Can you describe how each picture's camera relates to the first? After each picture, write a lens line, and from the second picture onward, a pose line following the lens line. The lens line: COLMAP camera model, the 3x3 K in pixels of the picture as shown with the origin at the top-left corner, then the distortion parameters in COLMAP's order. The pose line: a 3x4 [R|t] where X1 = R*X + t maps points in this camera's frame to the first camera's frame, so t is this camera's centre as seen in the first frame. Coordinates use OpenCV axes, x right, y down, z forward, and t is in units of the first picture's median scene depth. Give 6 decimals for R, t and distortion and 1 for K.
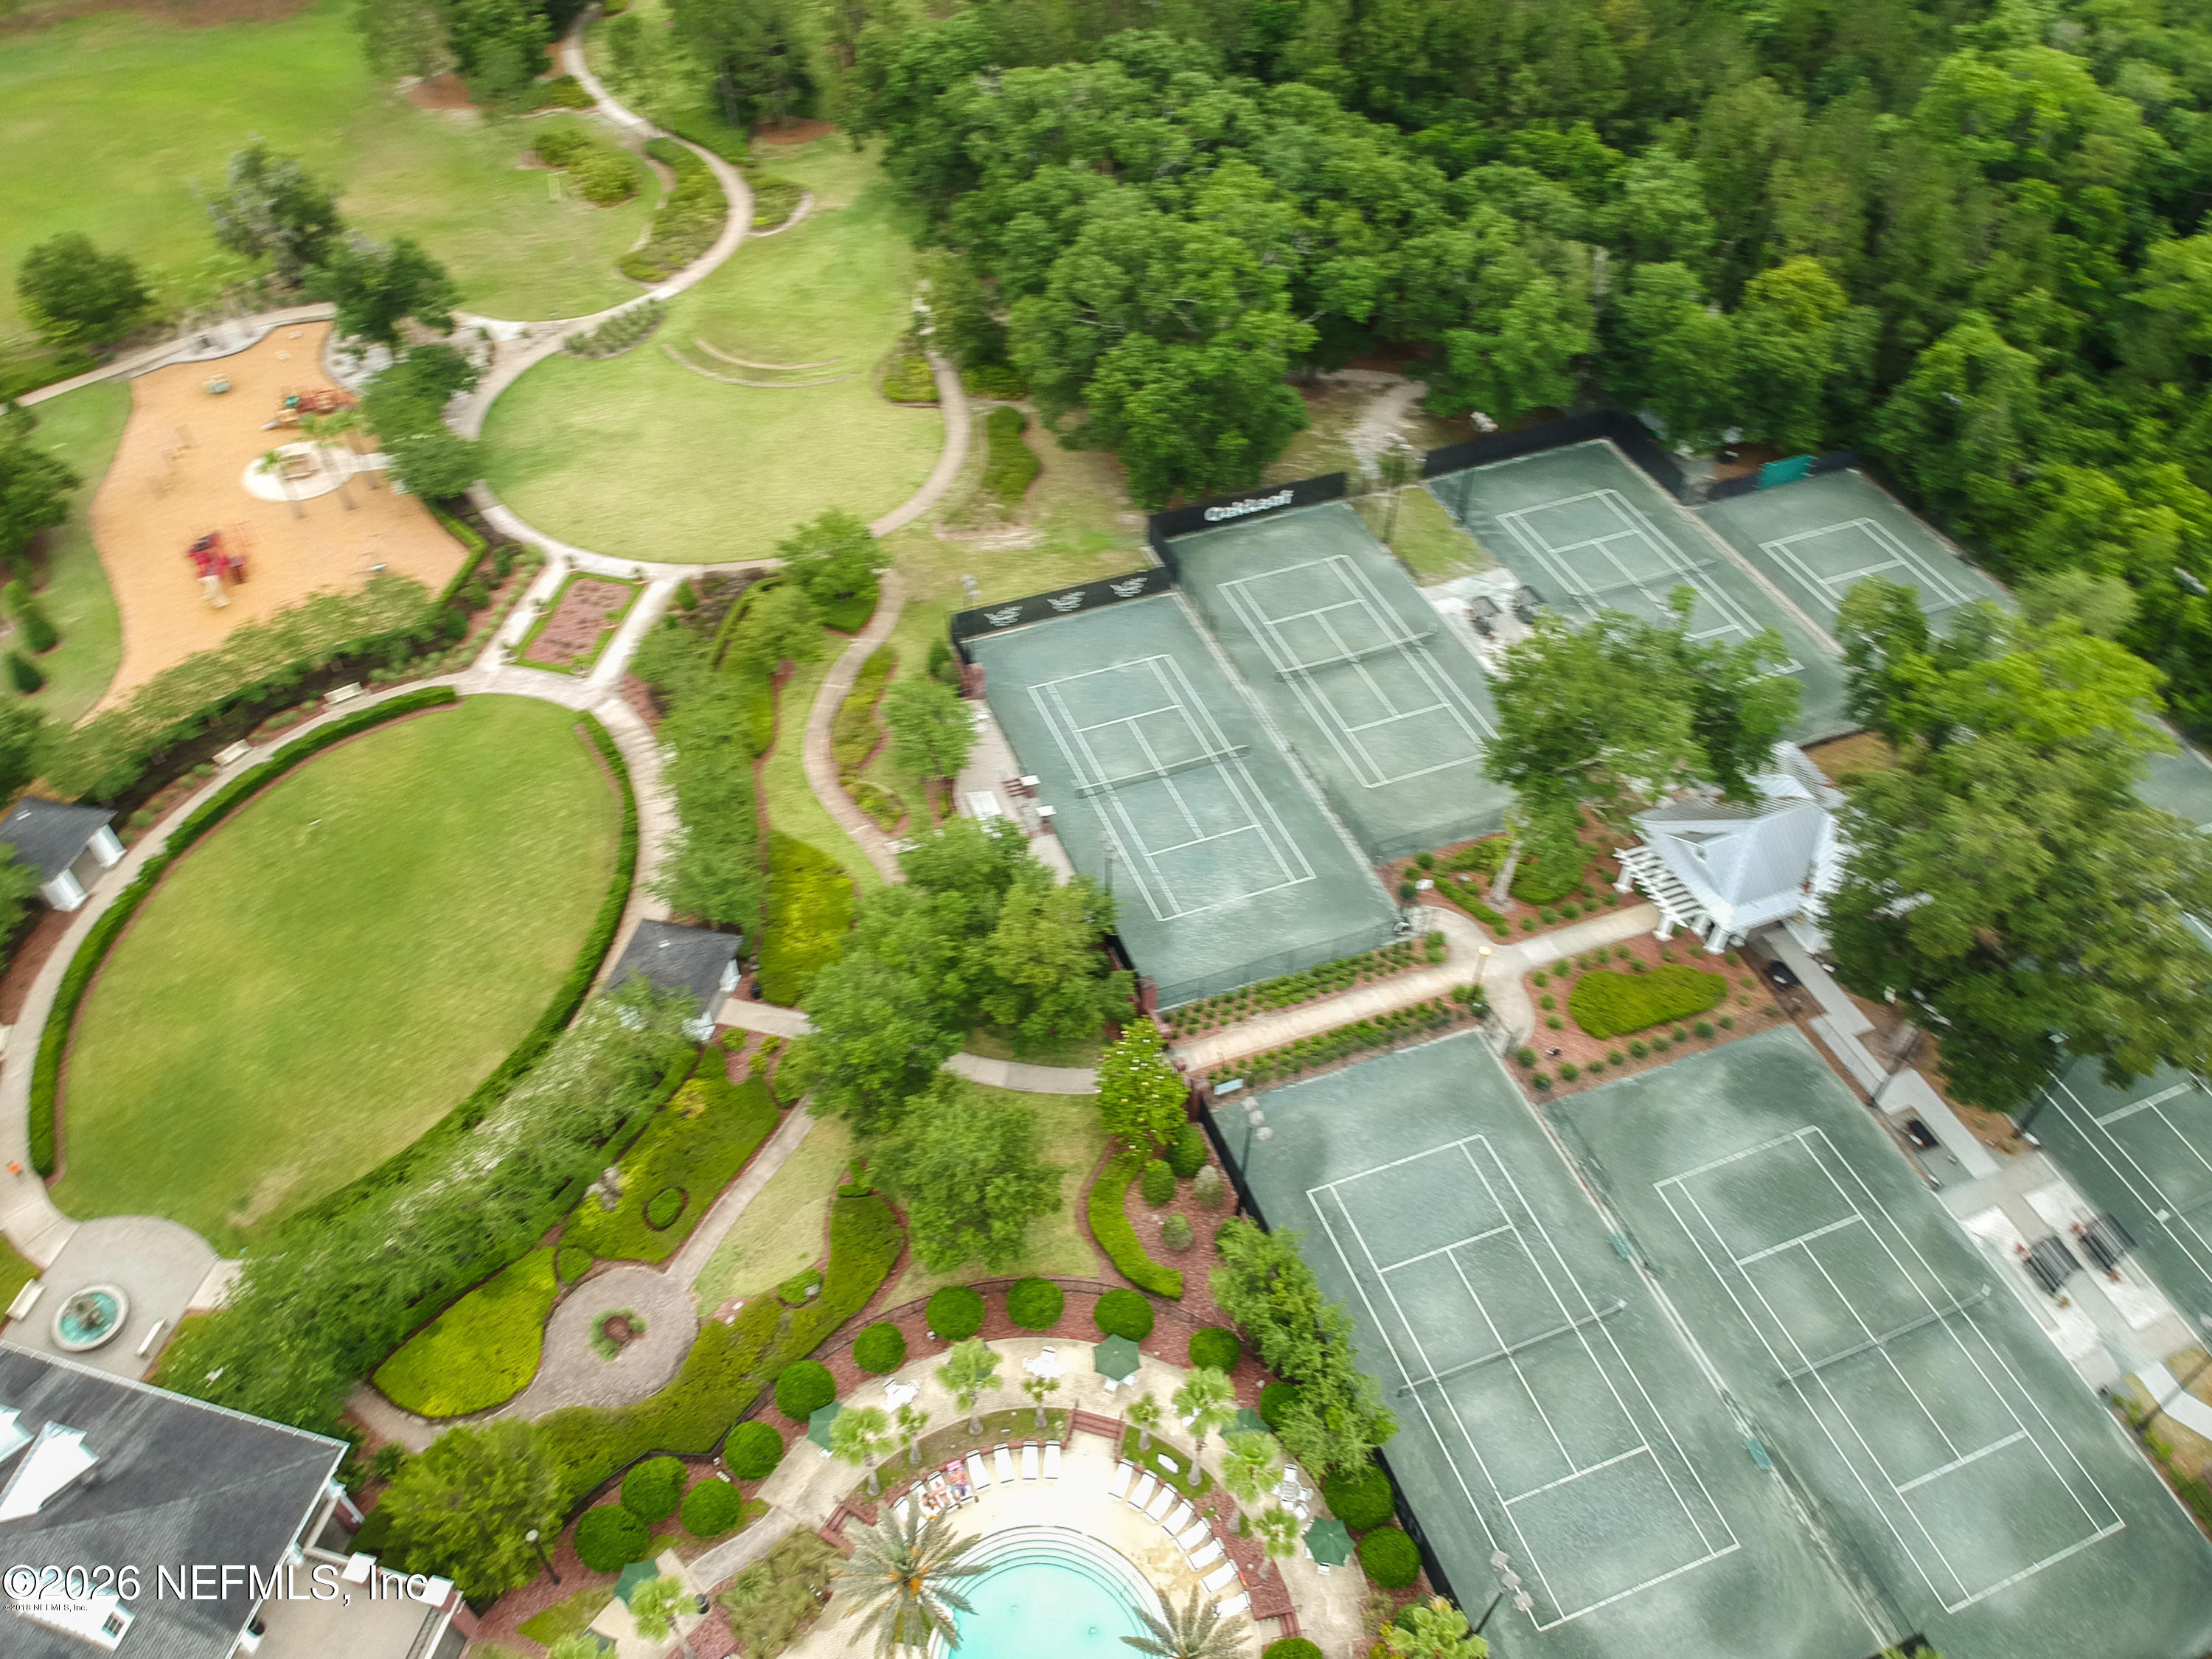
lens RADIAL K [[1612.9, 0, 1103.8], [0, 1612.9, 779.3], [0, 0, 1]] dist [0.081035, -0.153783]
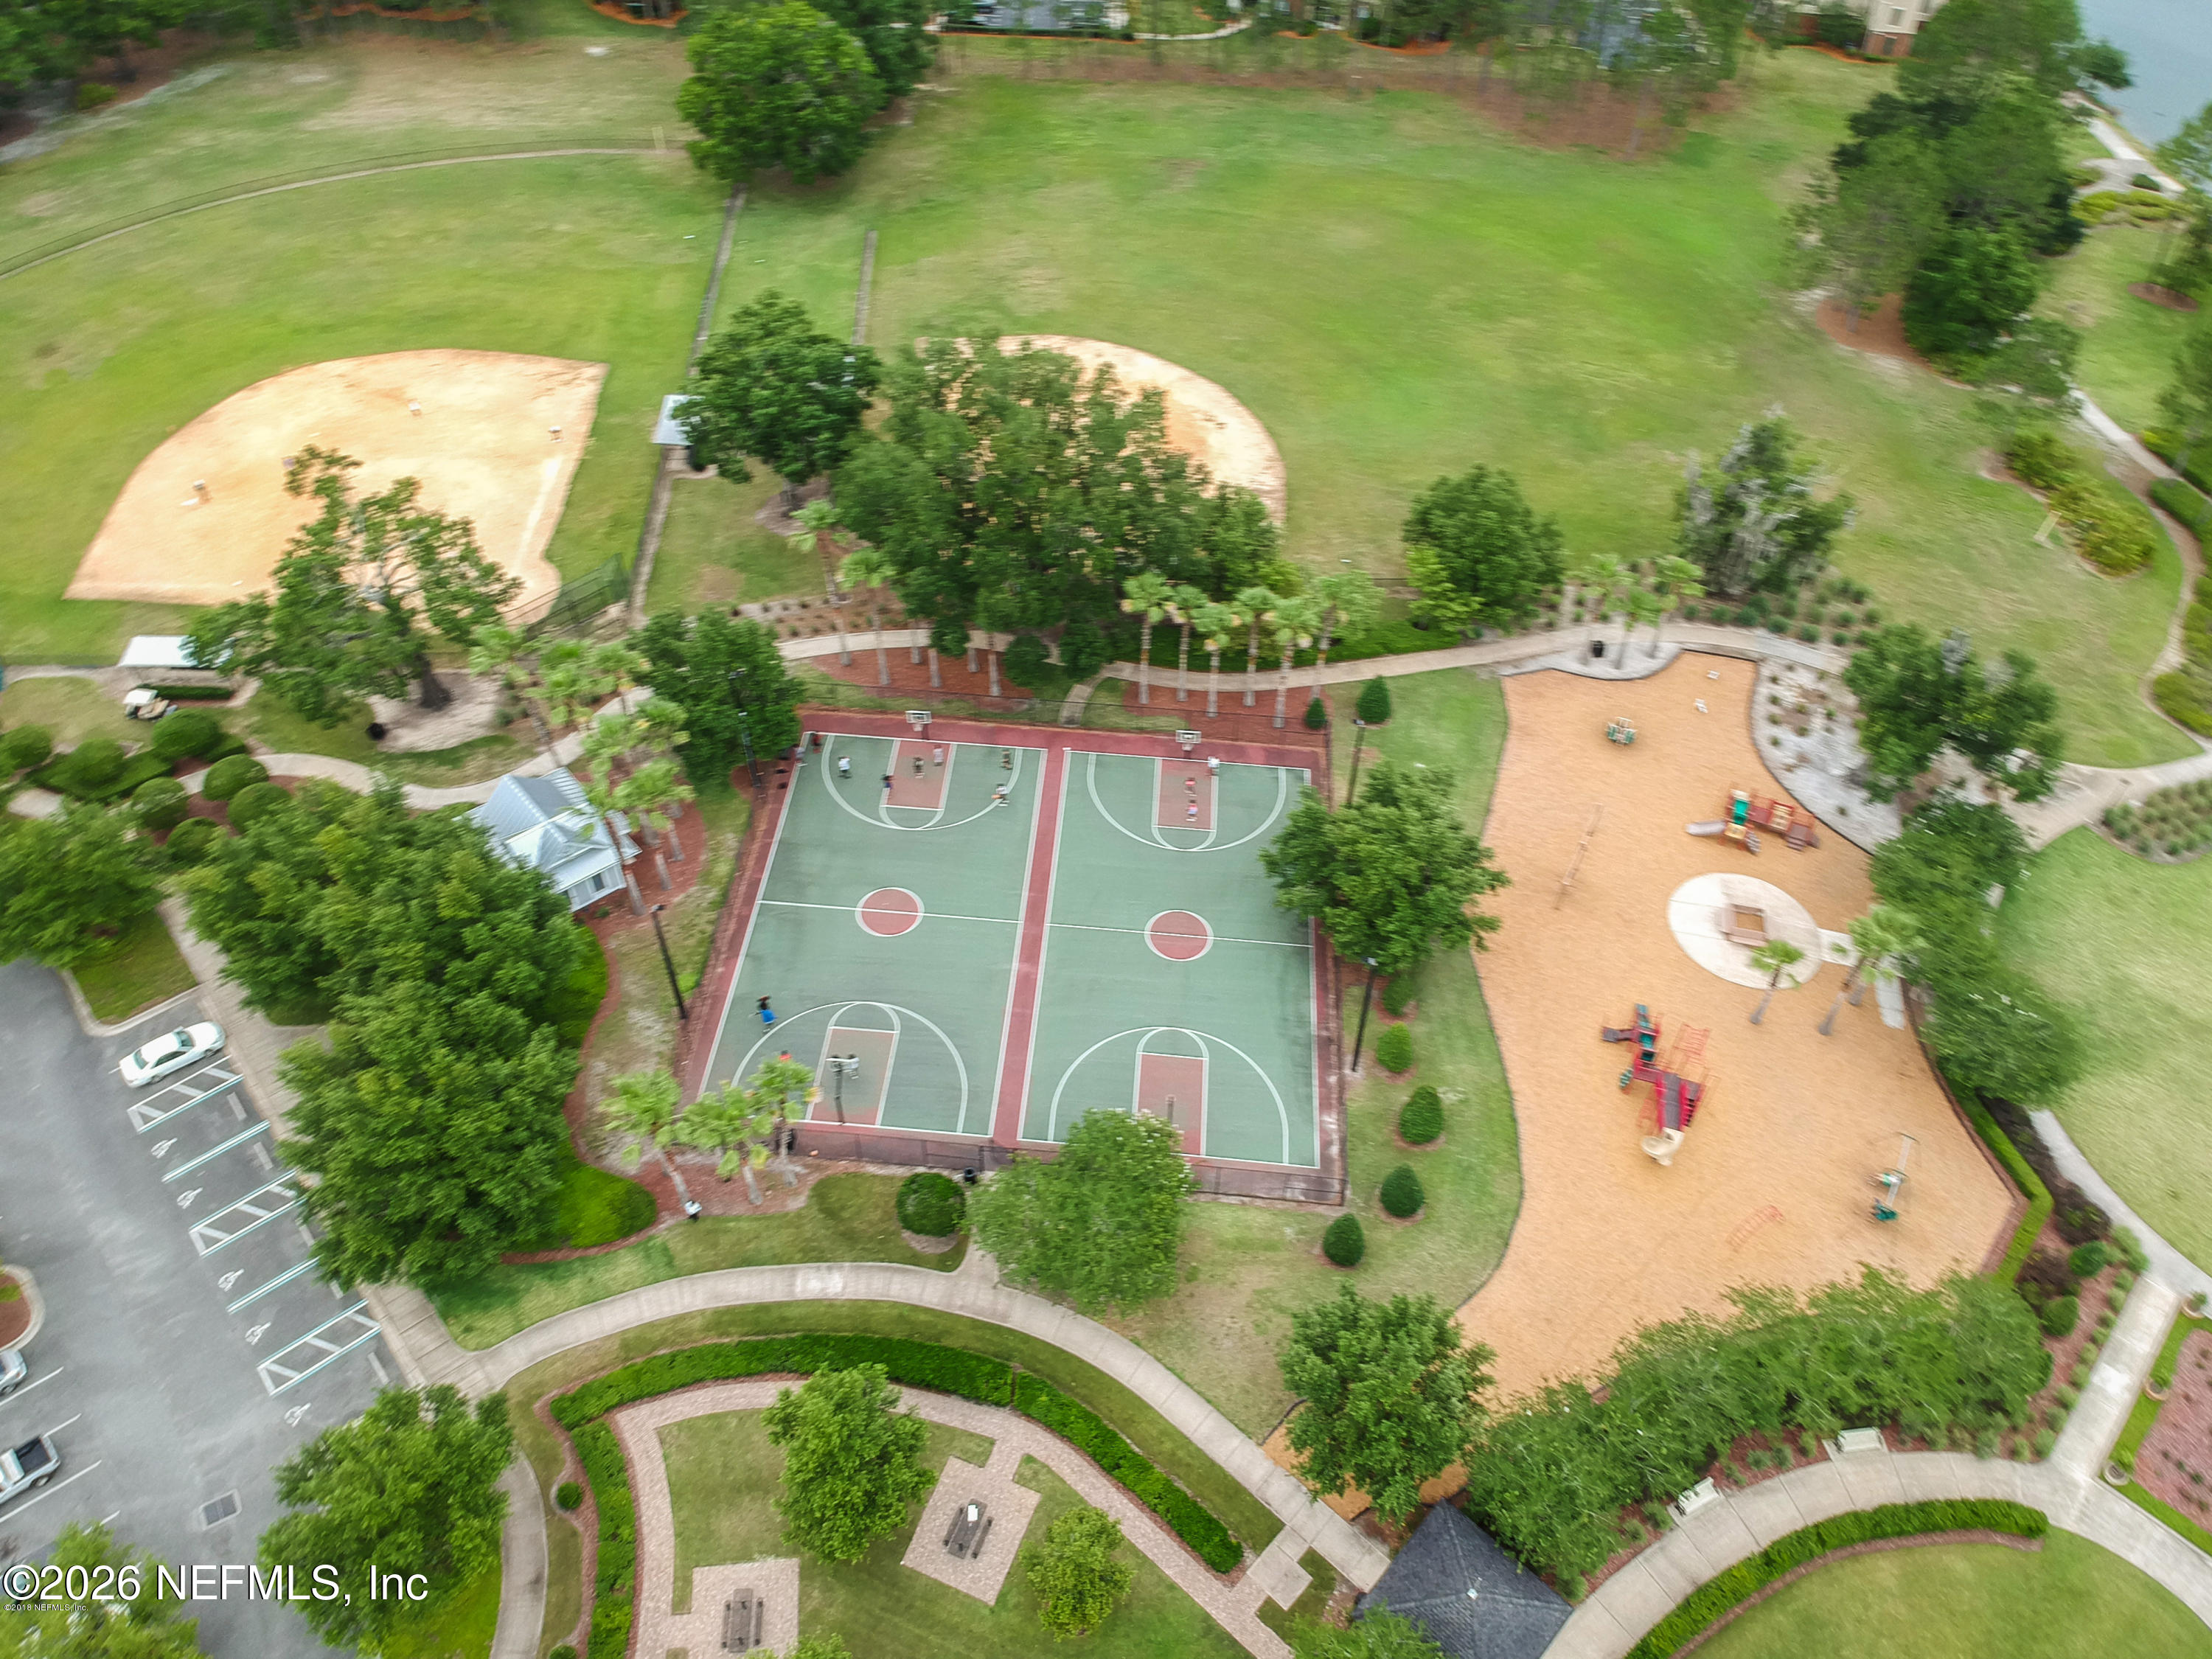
lens RADIAL K [[1612.9, 0, 1103.8], [0, 1612.9, 779.3], [0, 0, 1]] dist [0.081035, -0.153783]
pose [[0.861428, 0.356562, -0.361670, -0.519688], [-0.365143, 0.929767, 0.046937, -0.188700], [0.353005, 0.091628, 0.931124, 0.265403]]
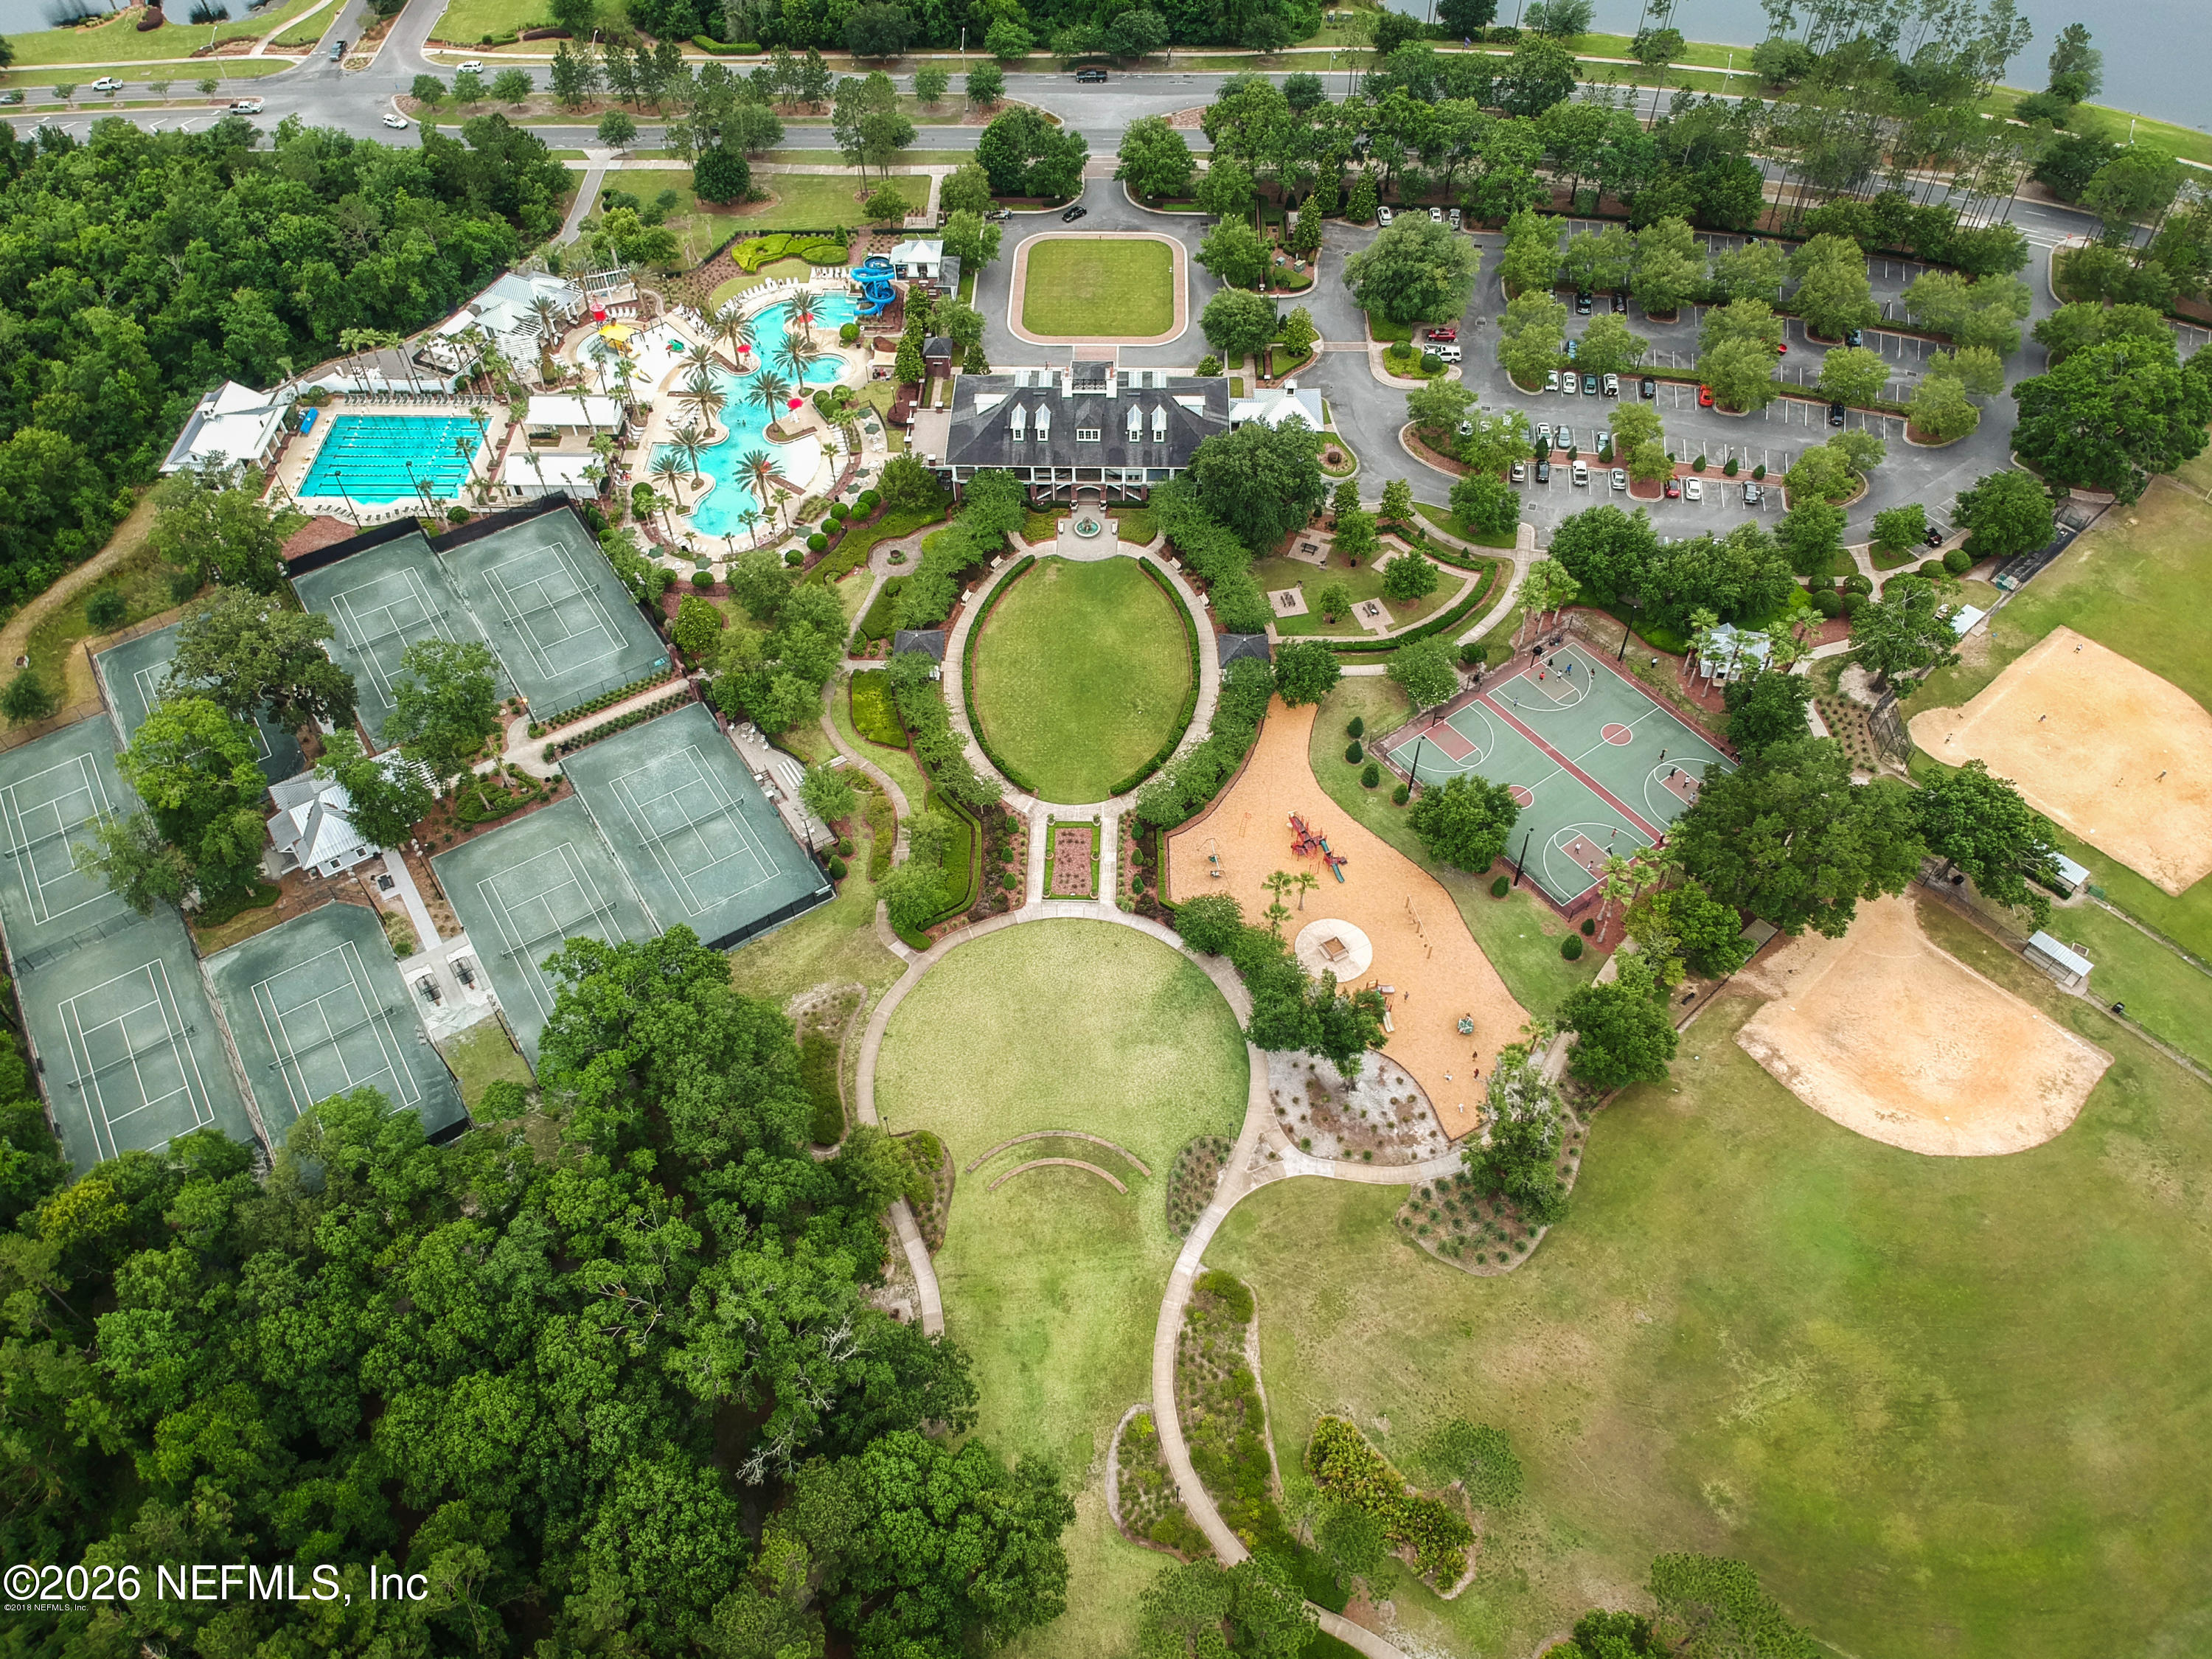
lens RADIAL K [[1612.9, 0, 1103.8], [0, 1612.9, 779.3], [0, 0, 1]] dist [0.081035, -0.153783]
pose [[-0.983627, 0.129739, -0.125079, -0.160832], [-0.139248, -0.106578, 0.984506, -1.529320], [0.114398, 0.985804, 0.122898, 0.698979]]
